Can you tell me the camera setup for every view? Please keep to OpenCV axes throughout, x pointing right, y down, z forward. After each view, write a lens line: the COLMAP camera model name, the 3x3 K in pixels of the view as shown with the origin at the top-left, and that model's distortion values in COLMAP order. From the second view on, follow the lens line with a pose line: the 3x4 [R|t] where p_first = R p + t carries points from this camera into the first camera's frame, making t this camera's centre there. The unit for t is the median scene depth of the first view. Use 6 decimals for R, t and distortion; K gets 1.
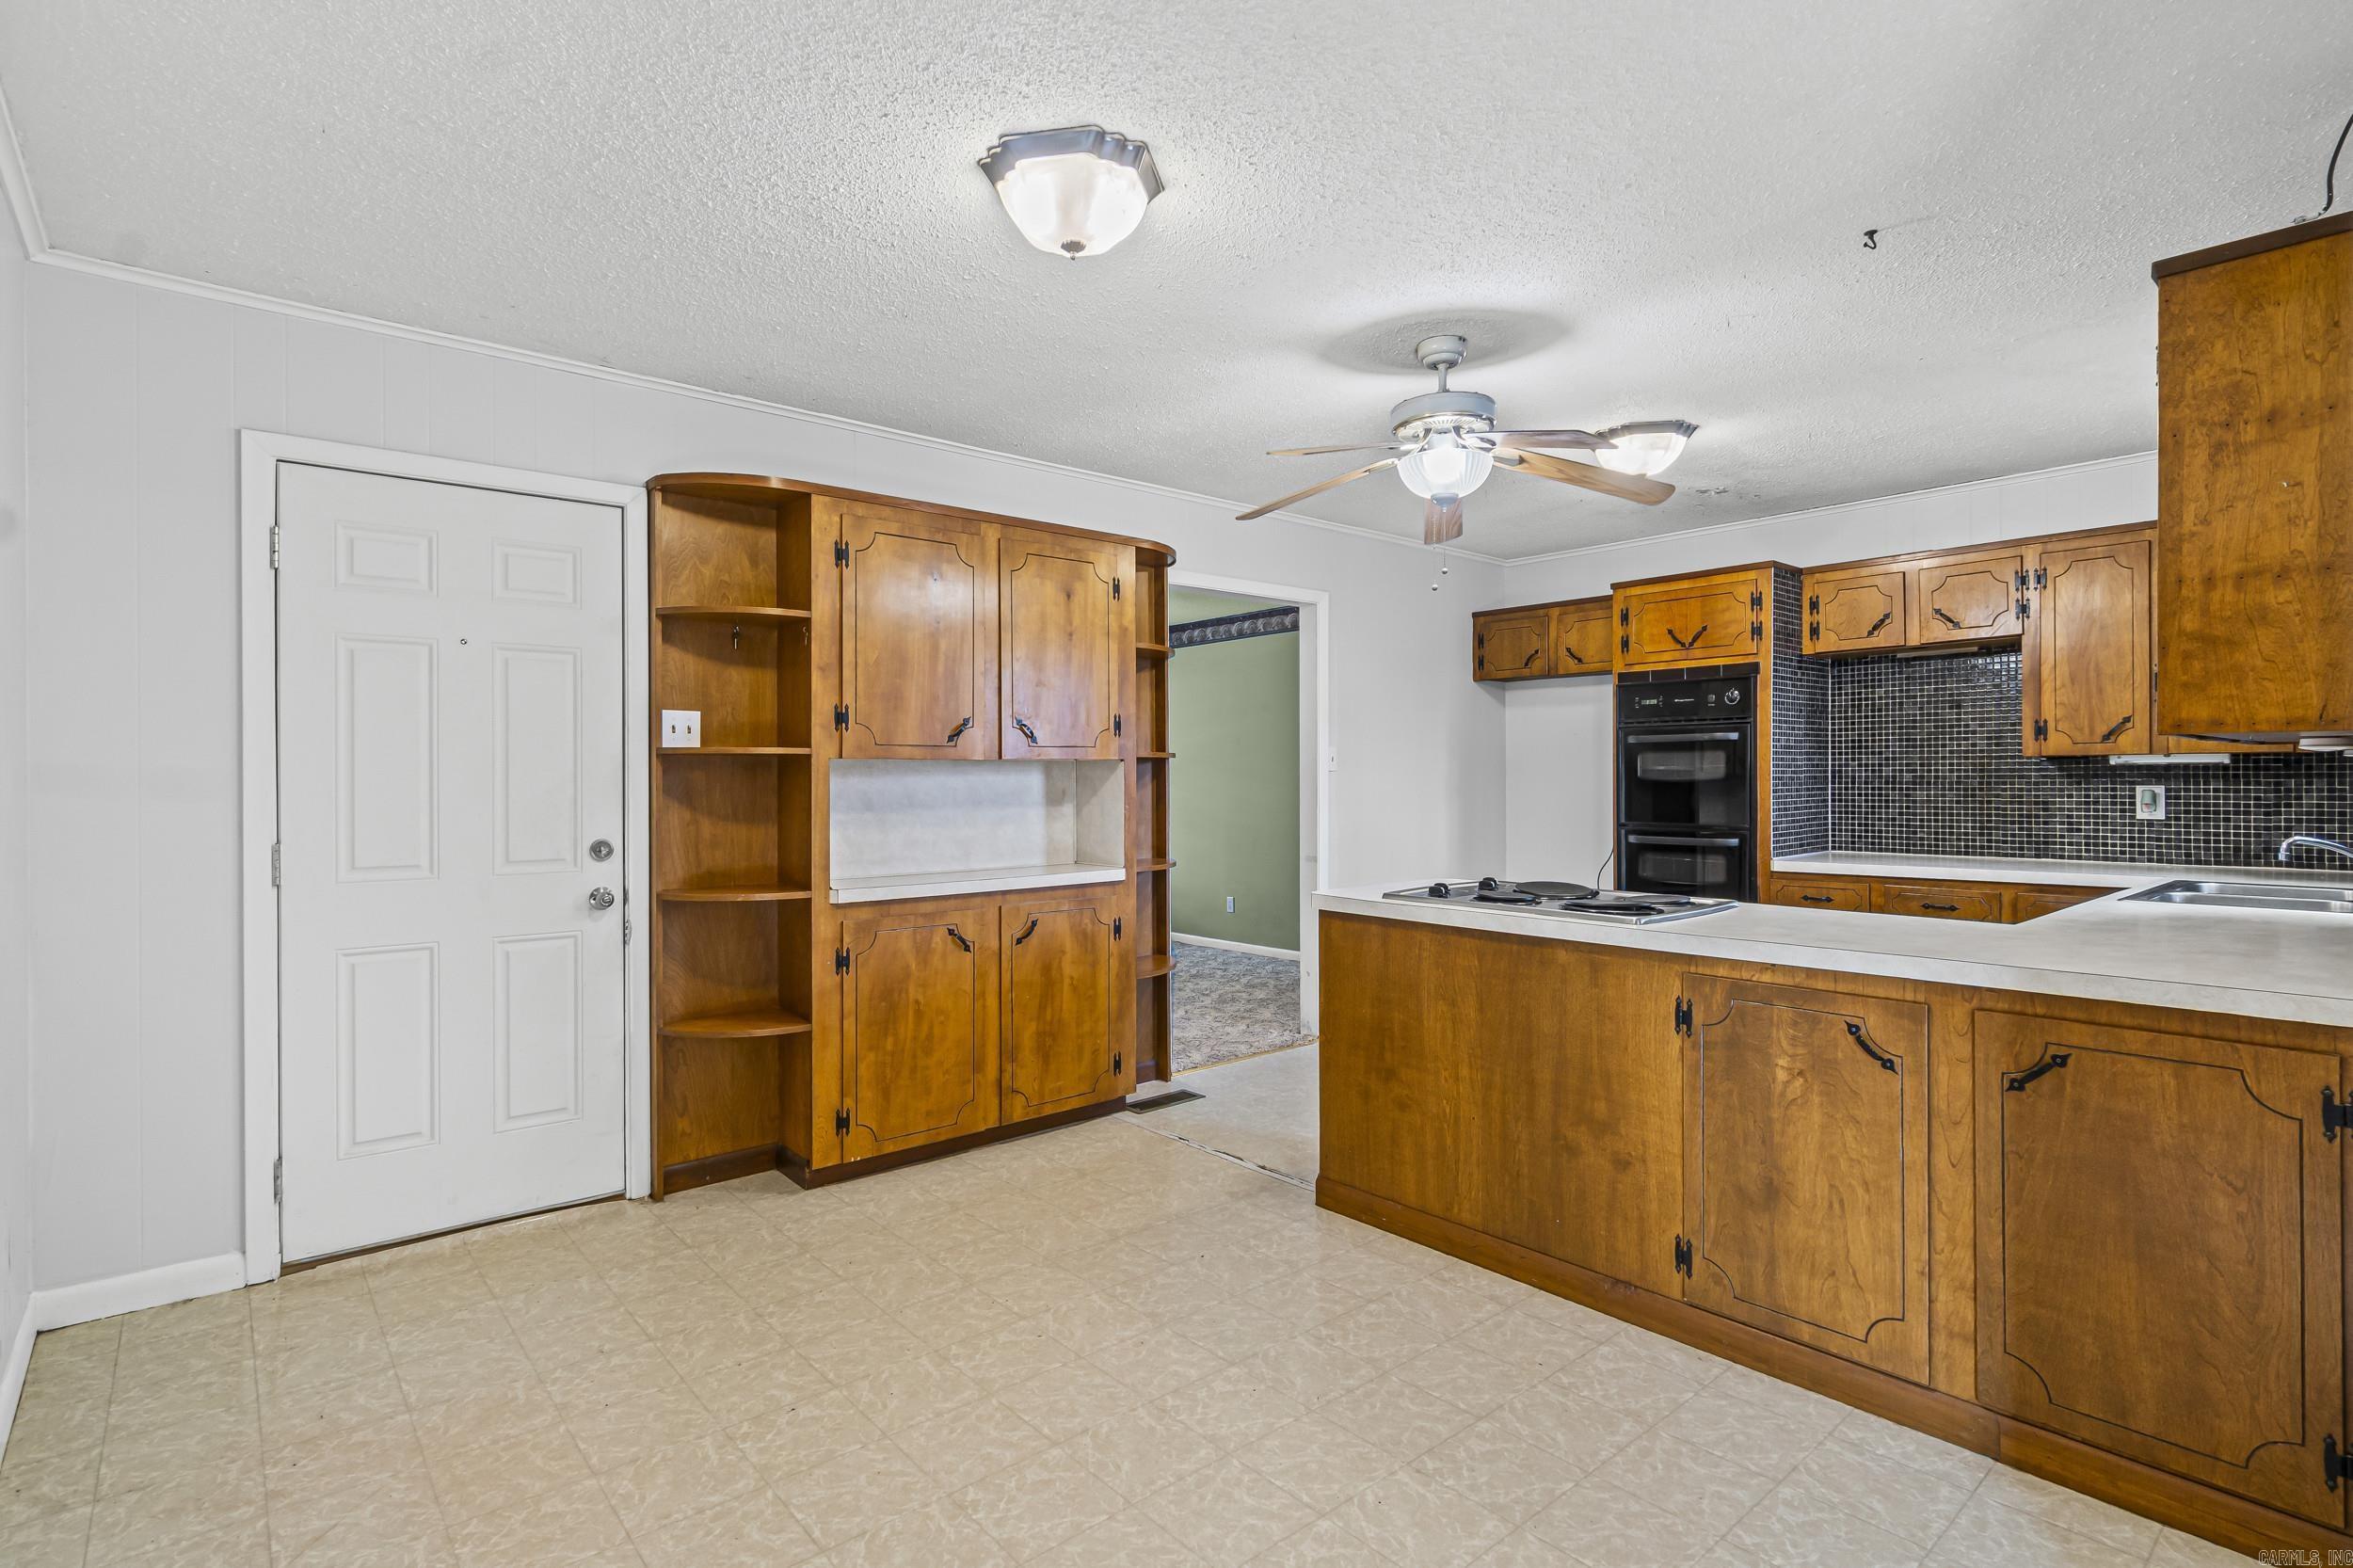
lens RADIAL K [[1097.5, 0, 1166.1], [0, 1097.5, 779.8], [0, 0, 1]] dist [-0.016029, 0.001065]
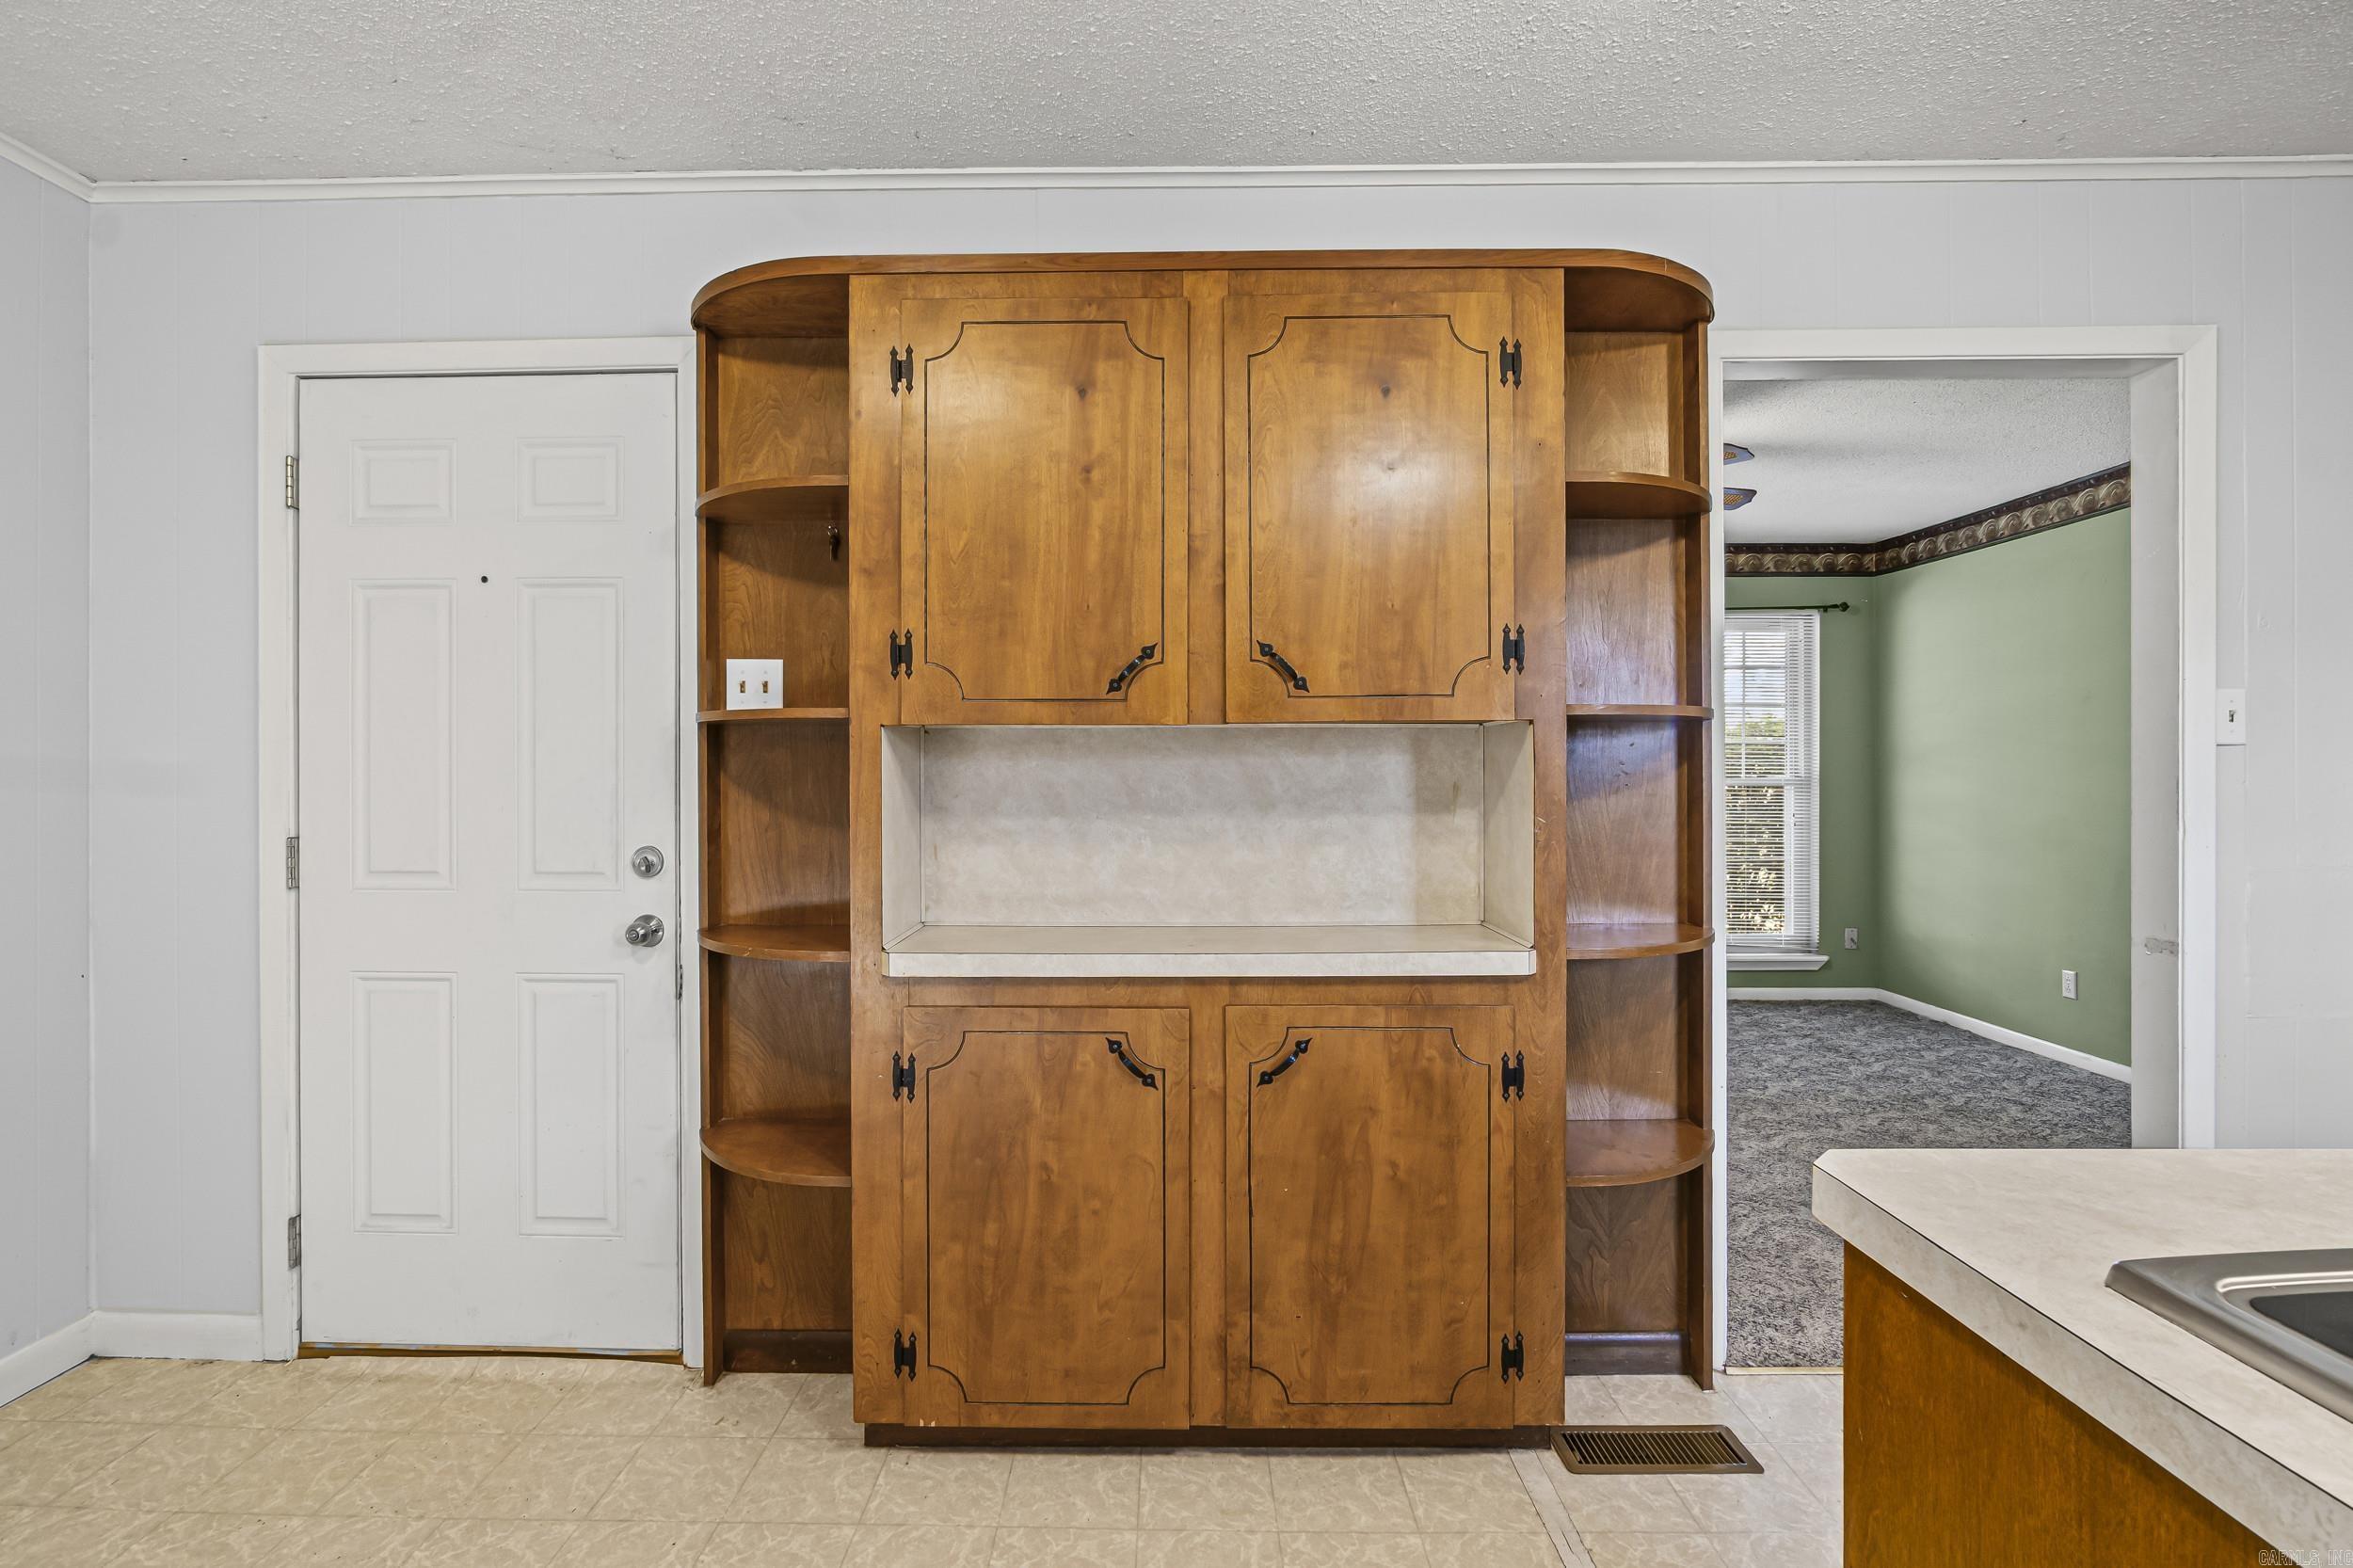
lens RADIAL K [[1097.5, 0, 1158.1], [0, 1097.5, 766.9], [0, 0, 1]] dist [-0.016029, 0.001065]
pose [[0.752998, 0.001261, -0.658022, 0.174406], [-0.002046, 0.999998, -0.000425, 0.002391], [0.658020, 0.001666, 0.752999, 0.619104]]
